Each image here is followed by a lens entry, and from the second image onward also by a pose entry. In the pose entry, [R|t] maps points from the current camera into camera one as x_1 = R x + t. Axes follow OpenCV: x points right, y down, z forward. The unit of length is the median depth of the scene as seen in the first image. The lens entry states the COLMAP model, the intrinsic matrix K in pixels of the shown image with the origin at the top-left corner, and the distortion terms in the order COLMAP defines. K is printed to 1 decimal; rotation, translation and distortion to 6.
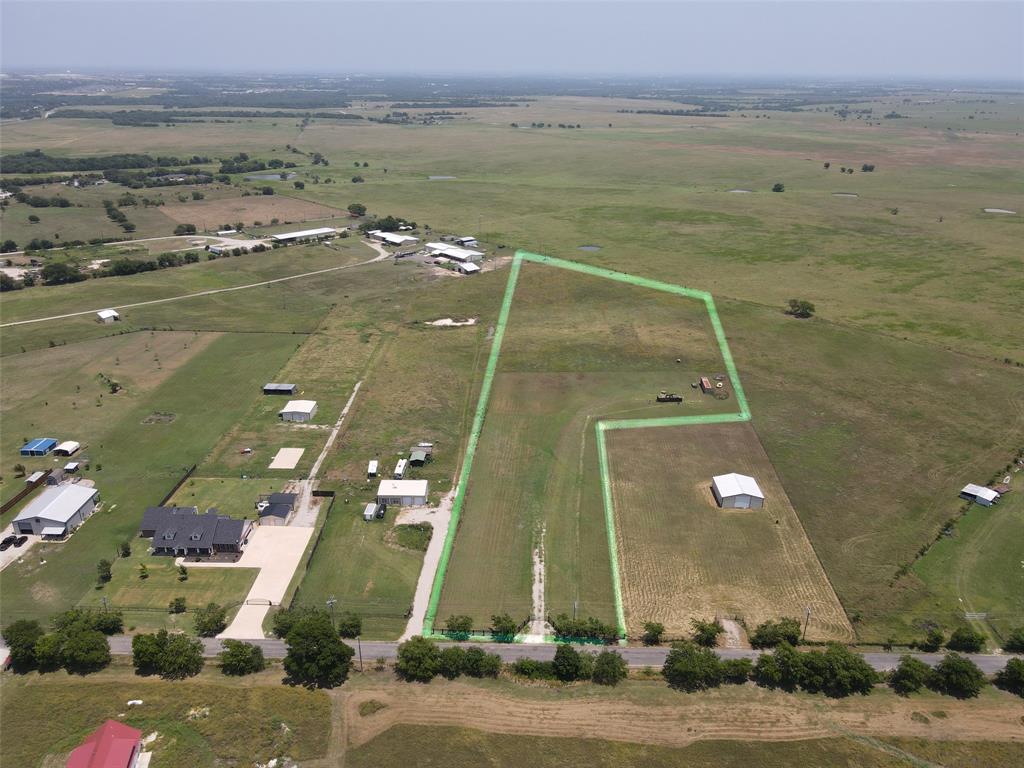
lens RADIAL K [[734.6, 0, 505.1], [0, 734.6, 420.0], [0, 0, 1]] dist [0.000056, 0.024243]
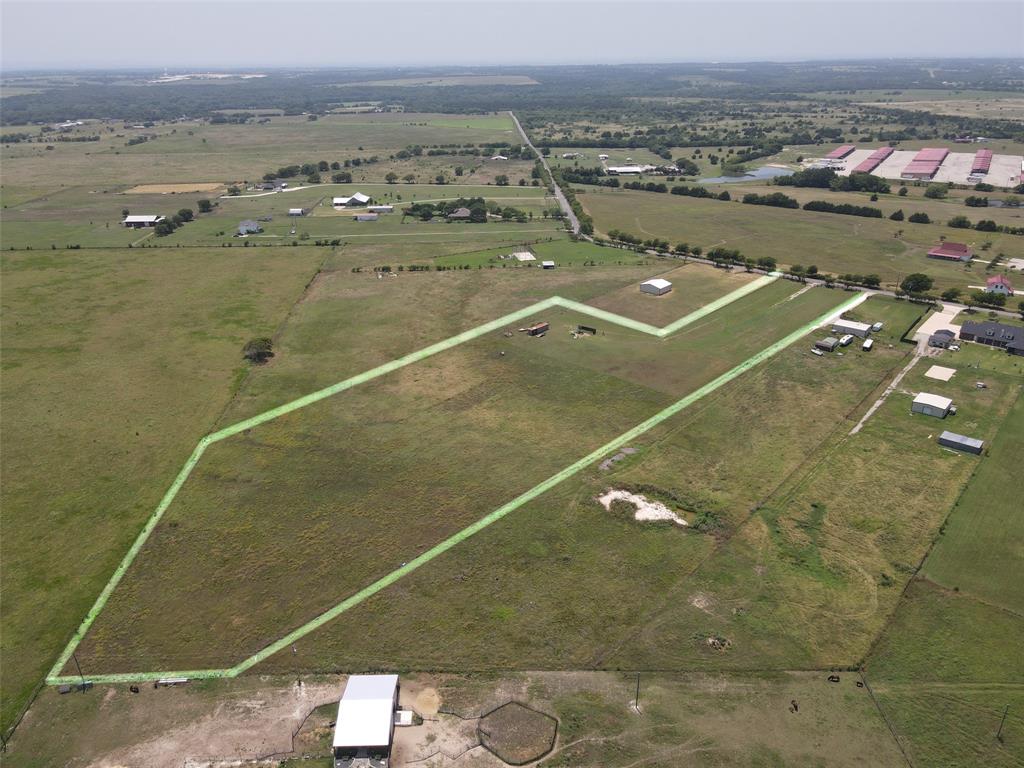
lens RADIAL K [[734.6, 0, 505.1], [0, 734.6, 420.0], [0, 0, 1]] dist [0.000056, 0.024243]
pose [[-0.767253, -0.288694, 0.572694, -0.304417], [0.282584, 0.649433, 0.705963, -0.622479], [-0.575733, 0.703486, -0.416699, 1.292038]]
